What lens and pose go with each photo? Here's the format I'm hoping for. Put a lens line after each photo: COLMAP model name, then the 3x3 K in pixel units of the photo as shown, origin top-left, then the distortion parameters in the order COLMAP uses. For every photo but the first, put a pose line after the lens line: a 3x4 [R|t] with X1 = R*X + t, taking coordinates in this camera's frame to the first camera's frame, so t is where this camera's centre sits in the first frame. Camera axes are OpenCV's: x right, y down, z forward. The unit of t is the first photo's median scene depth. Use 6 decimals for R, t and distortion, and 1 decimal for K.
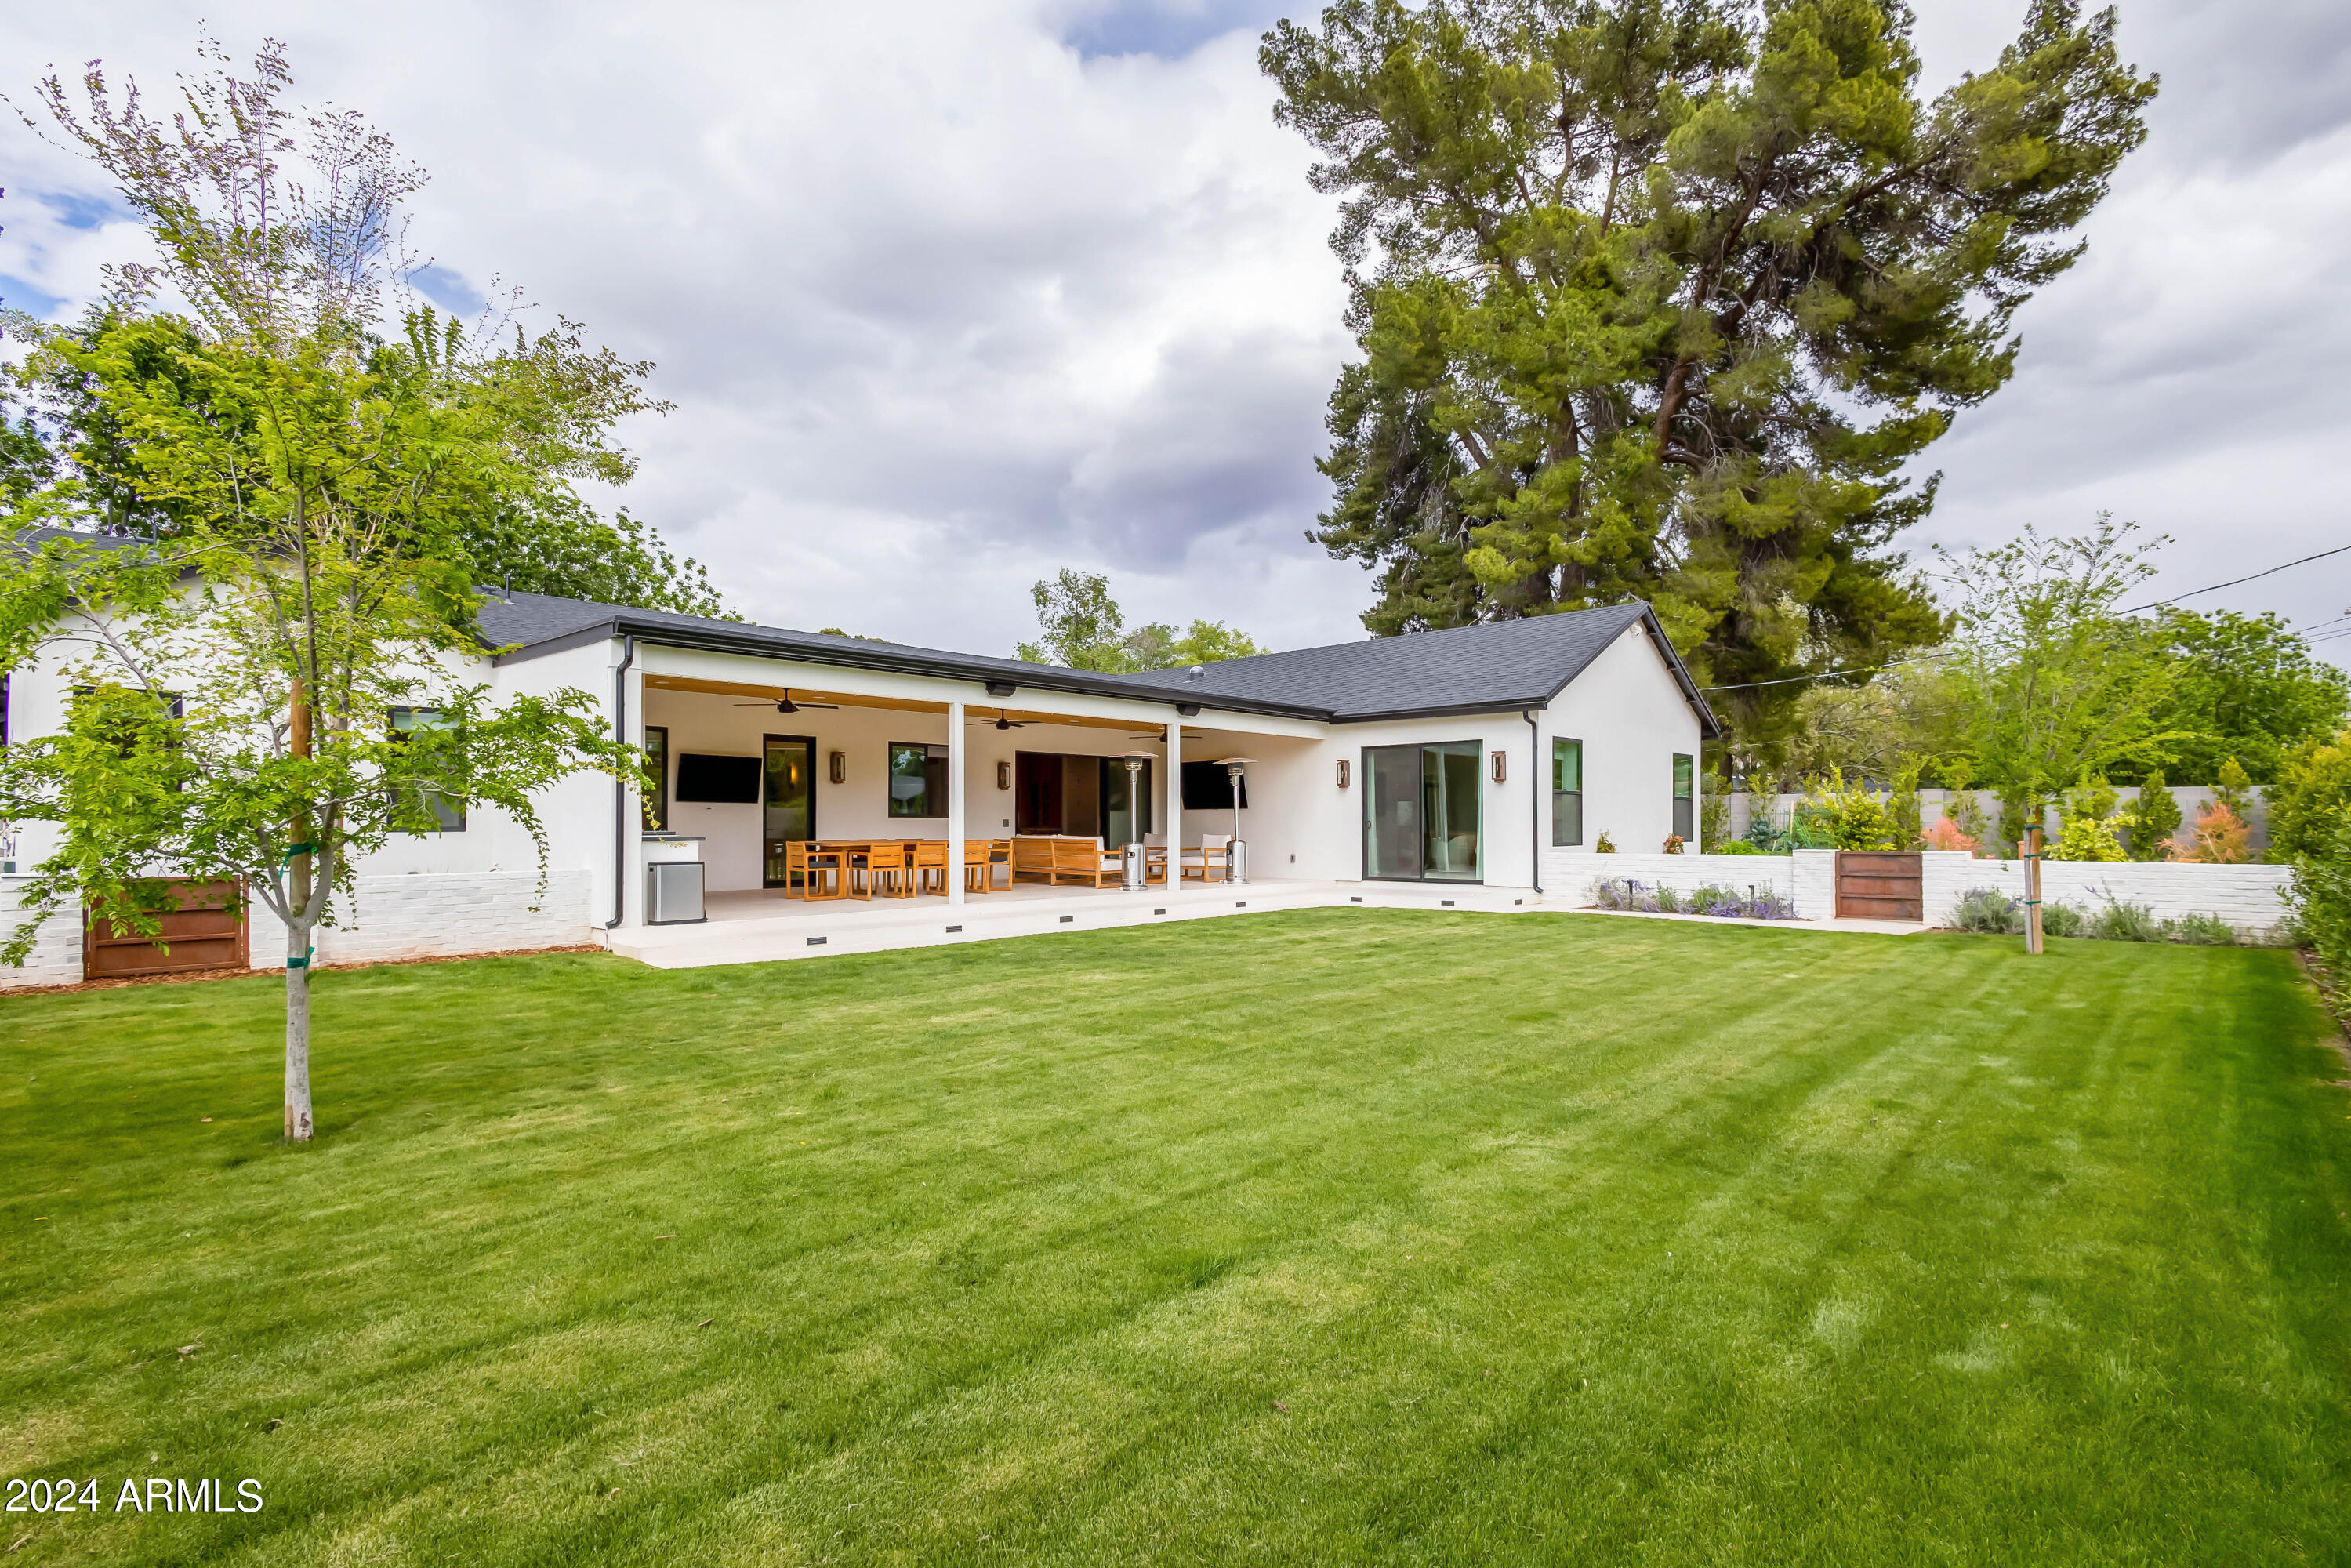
lens RADIAL K [[1099.9, 0, 1180.5], [0, 1099.9, 822.2], [0, 0, 1]] dist [0.018325, -0.008984]
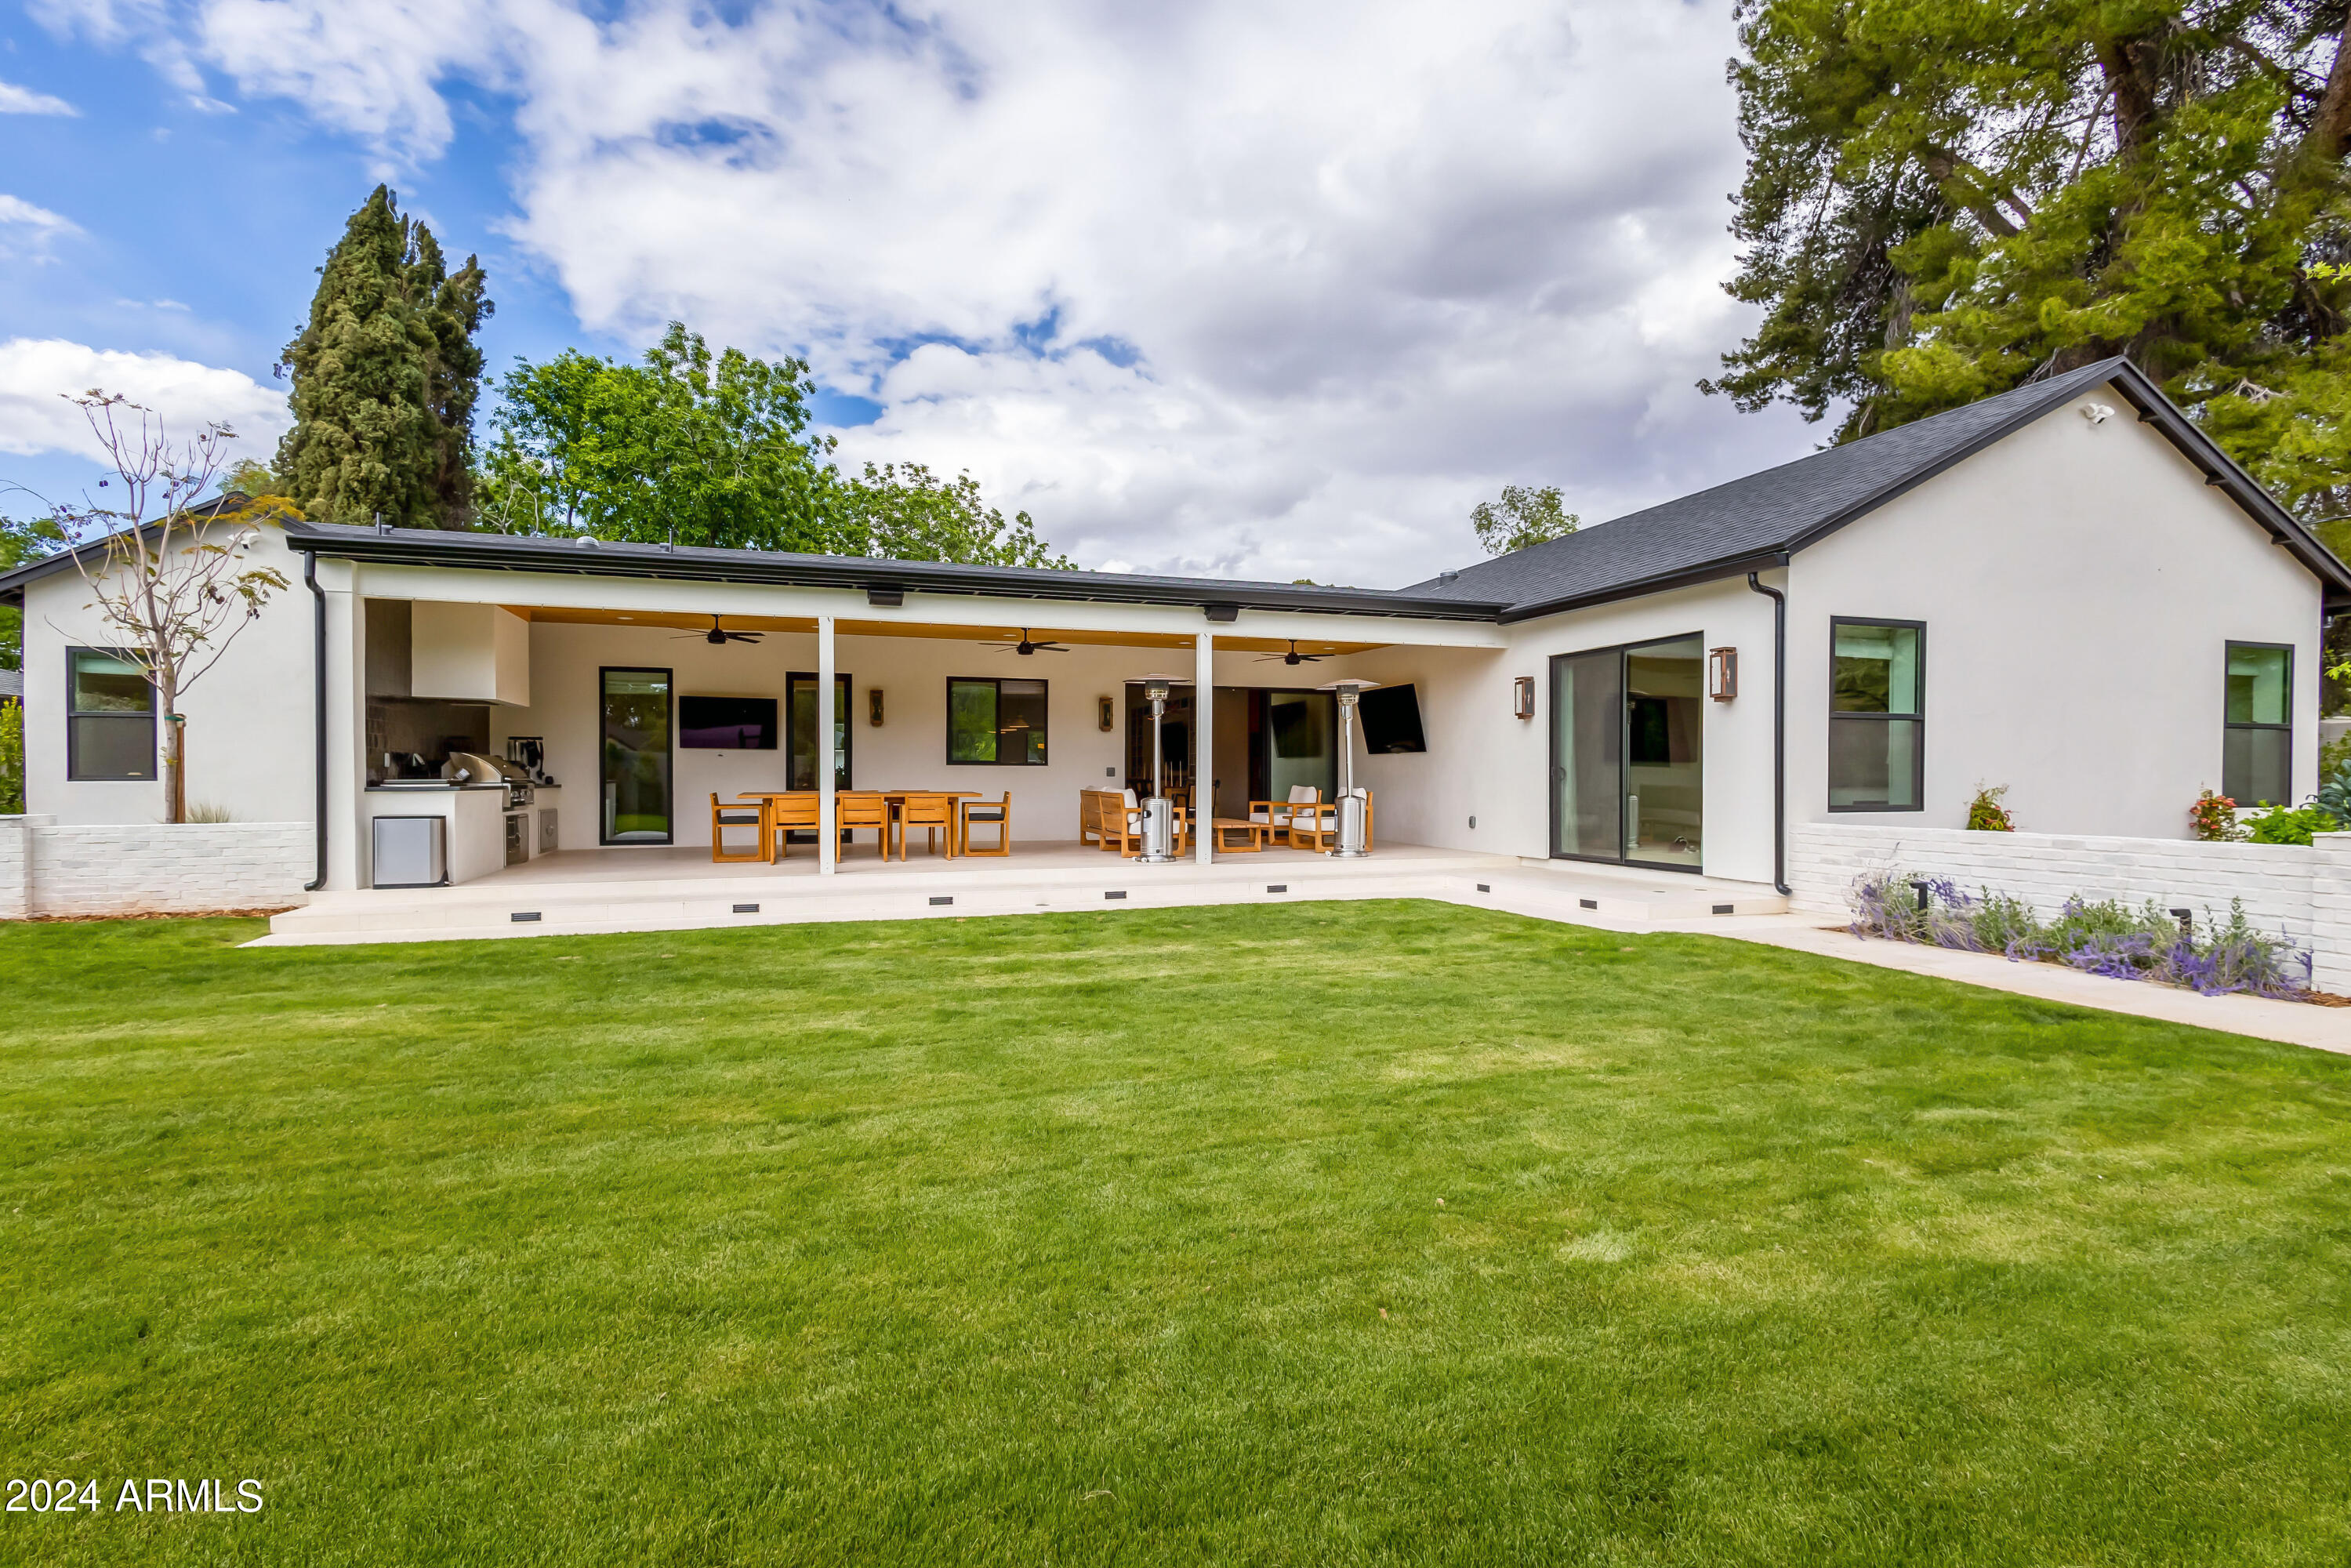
lens RADIAL K [[1098.8, 0, 1175.5], [0, 1098.8, 784.0], [0, 0, 1]] dist [0.015153, 0.000131]
pose [[0.881088, 0.004446, -0.472932, 0.251269], [0.000778, 0.999941, 0.010849, 0.001150], [0.472952, -0.009927, 0.881032, 0.277311]]
